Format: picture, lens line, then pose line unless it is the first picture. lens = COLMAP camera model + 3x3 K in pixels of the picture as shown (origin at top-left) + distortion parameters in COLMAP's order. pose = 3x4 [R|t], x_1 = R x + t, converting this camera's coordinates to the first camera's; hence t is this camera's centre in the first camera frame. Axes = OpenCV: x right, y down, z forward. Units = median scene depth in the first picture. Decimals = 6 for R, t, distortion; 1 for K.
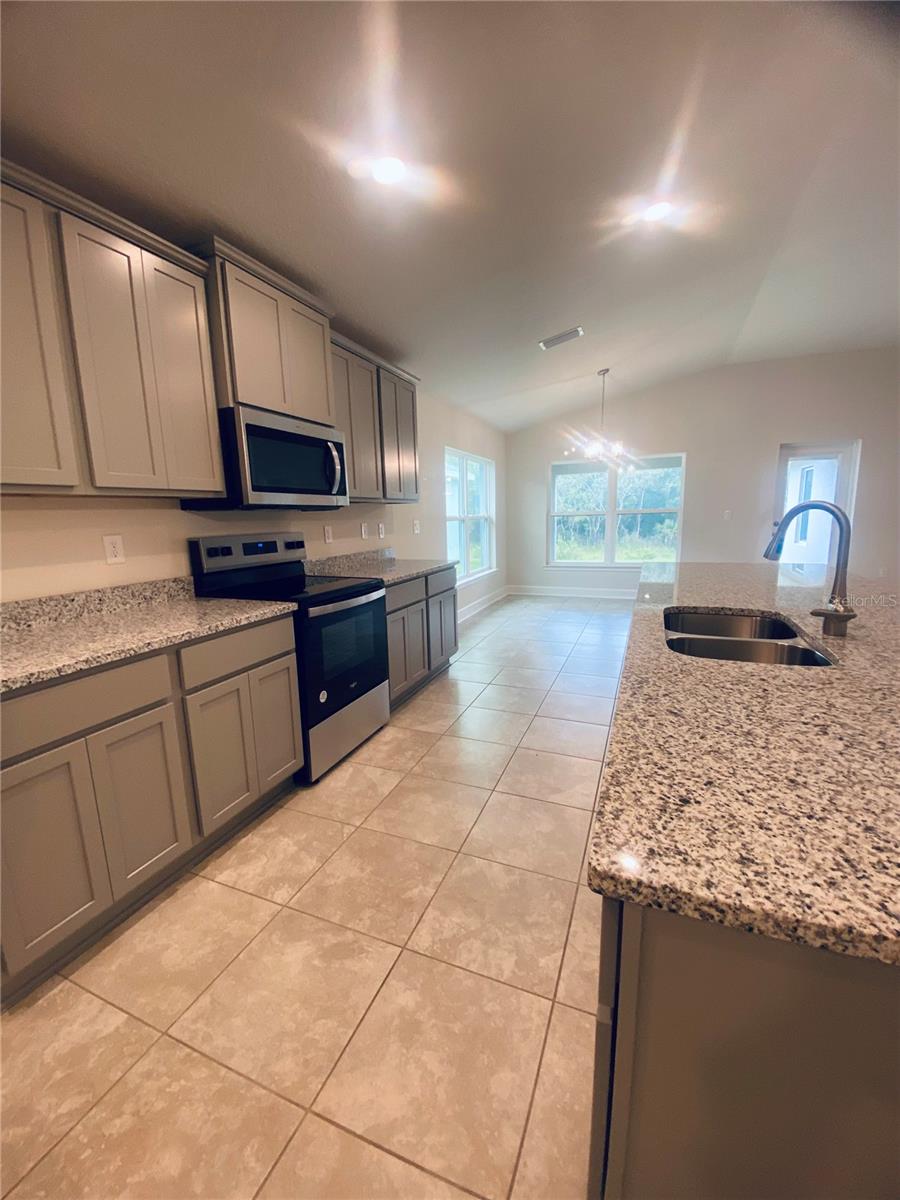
lens RADIAL K [[479.0, 0, 462.7], [0, 479.0, 589.7], [0, 0, 1]] dist [0.003937, -0.005959]
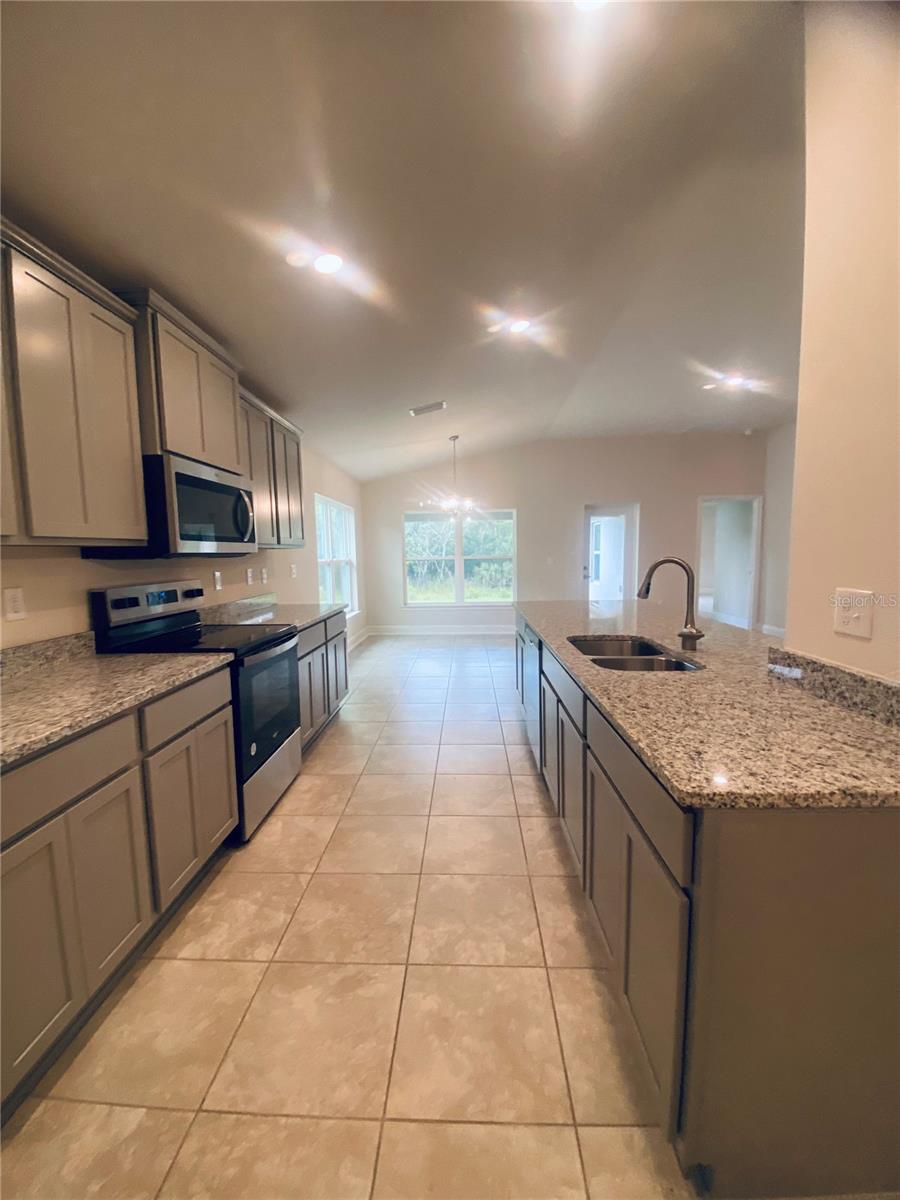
lens RADIAL K [[479.0, 0, 446.1], [0, 479.0, 589.8], [0, 0, 1]] dist [0.003937, -0.005959]
pose [[0.943257, -0.018318, 0.331559, -0.309266], [0.046882, 0.995822, -0.078358, -0.004537], [-0.328739, 0.089456, 0.940175, -0.098506]]
